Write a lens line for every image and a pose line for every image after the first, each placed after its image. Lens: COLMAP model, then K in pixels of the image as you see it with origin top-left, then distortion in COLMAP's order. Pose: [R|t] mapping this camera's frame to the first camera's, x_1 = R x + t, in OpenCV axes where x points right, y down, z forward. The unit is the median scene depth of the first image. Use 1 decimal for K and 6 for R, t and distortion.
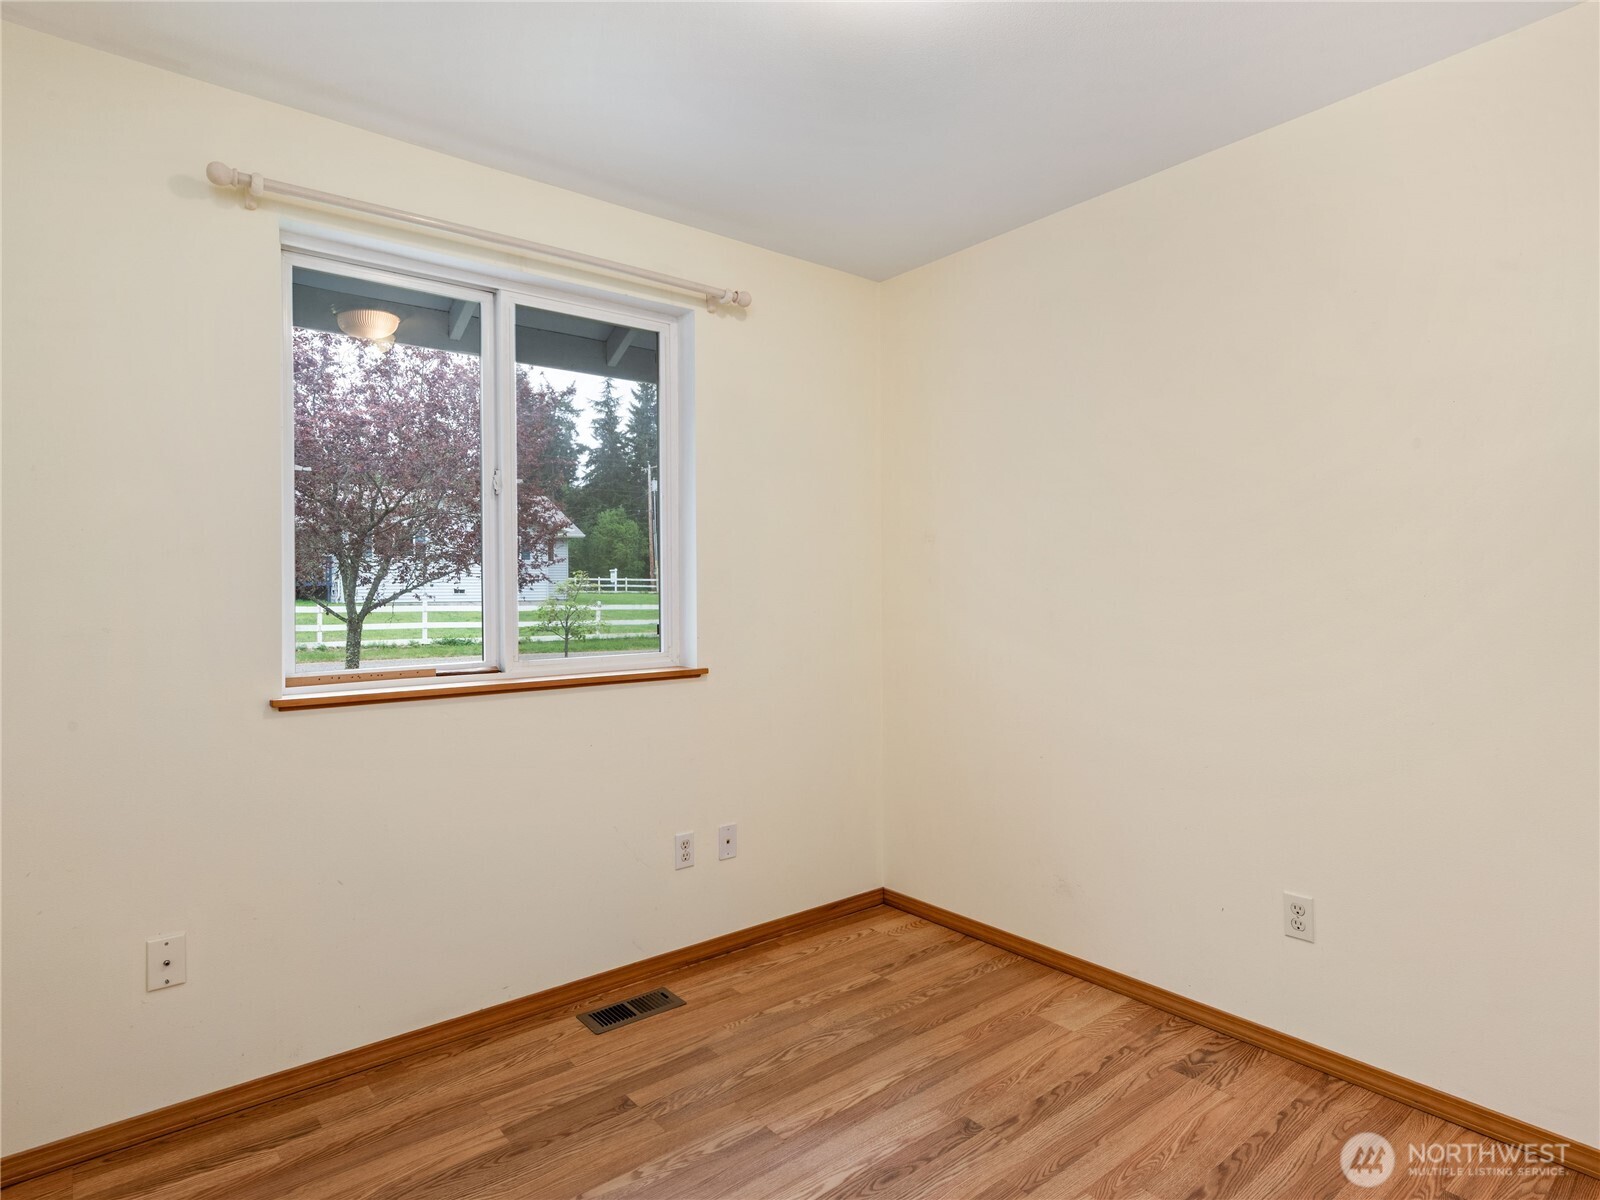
lens RADIAL K [[876.5, 0, 798.1], [0, 876.5, 594.0], [0, 0, 1]] dist [0.015570, -0.001296]
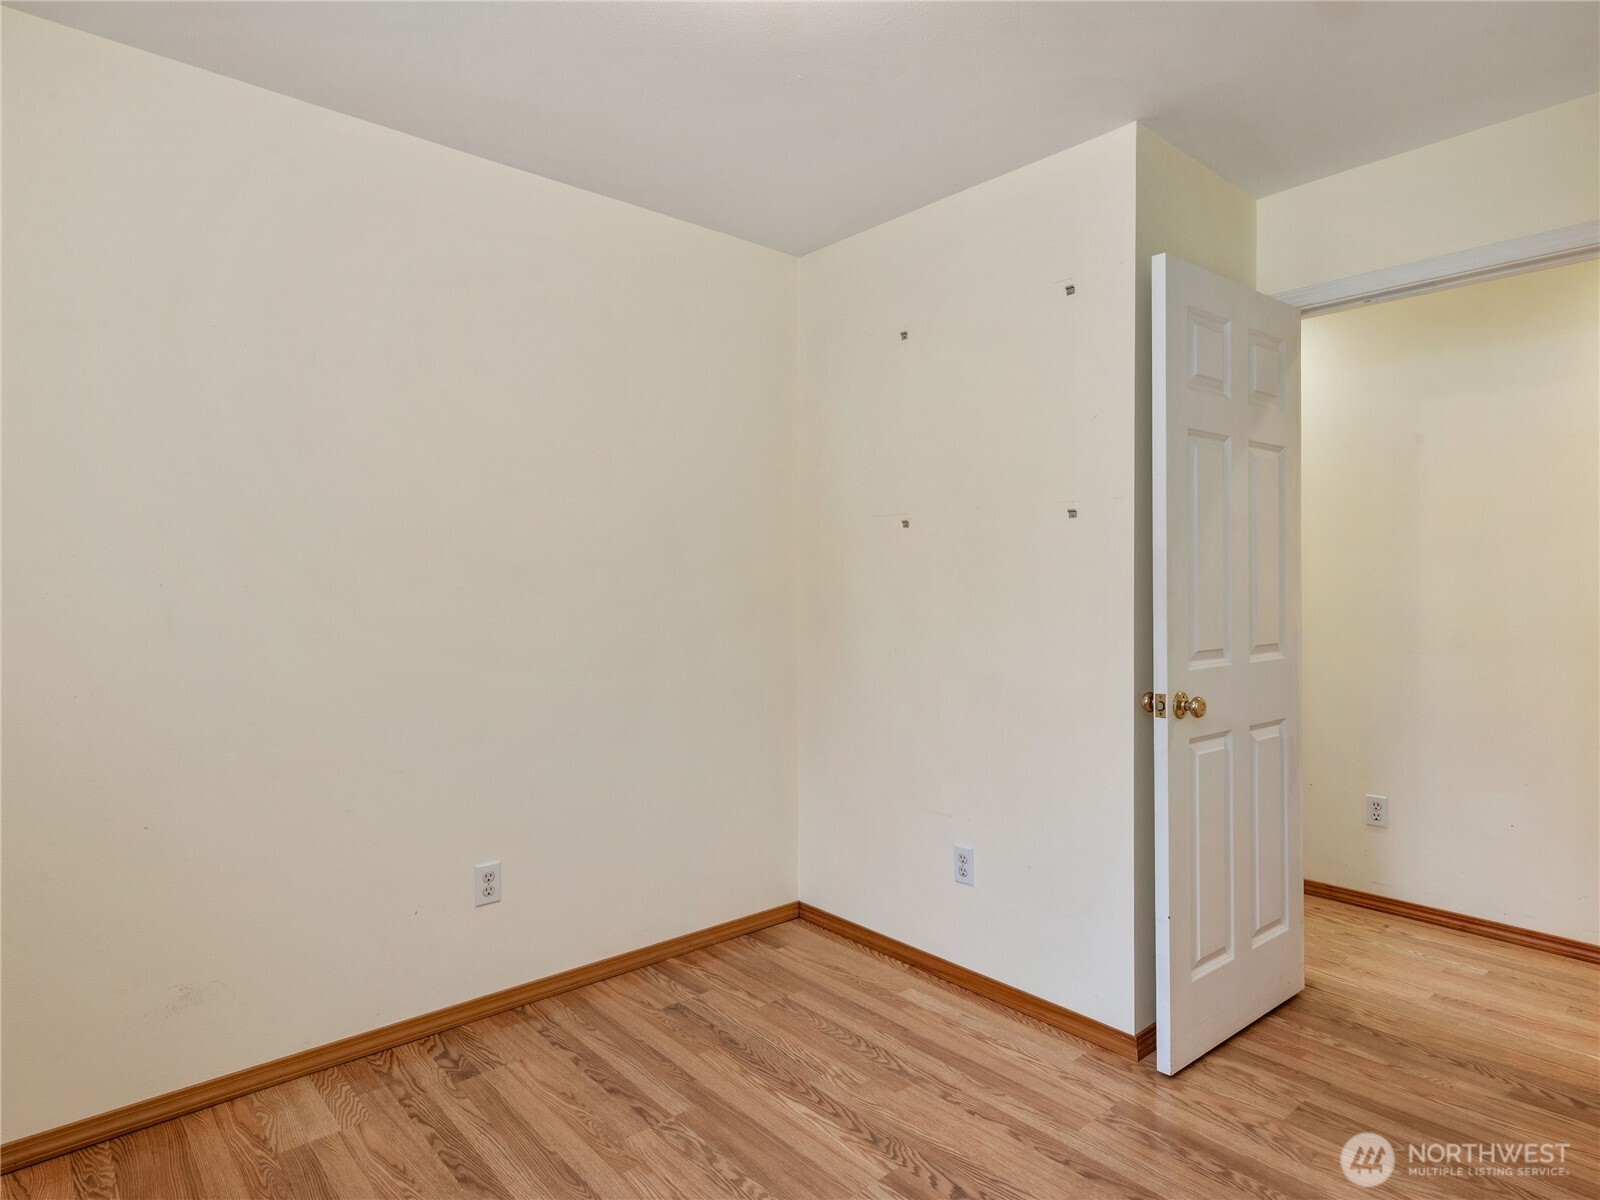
lens RADIAL K [[925.6, 0, 798.1], [0, 925.6, 602.8], [0, 0, 1]] dist [0.012934, -0.000309]
pose [[-0.019493, -0.022542, 0.999556, -0.579317], [0.008496, 0.999706, 0.022711, -0.004373], [-0.999774, 0.008935, -0.019296, 0.635385]]
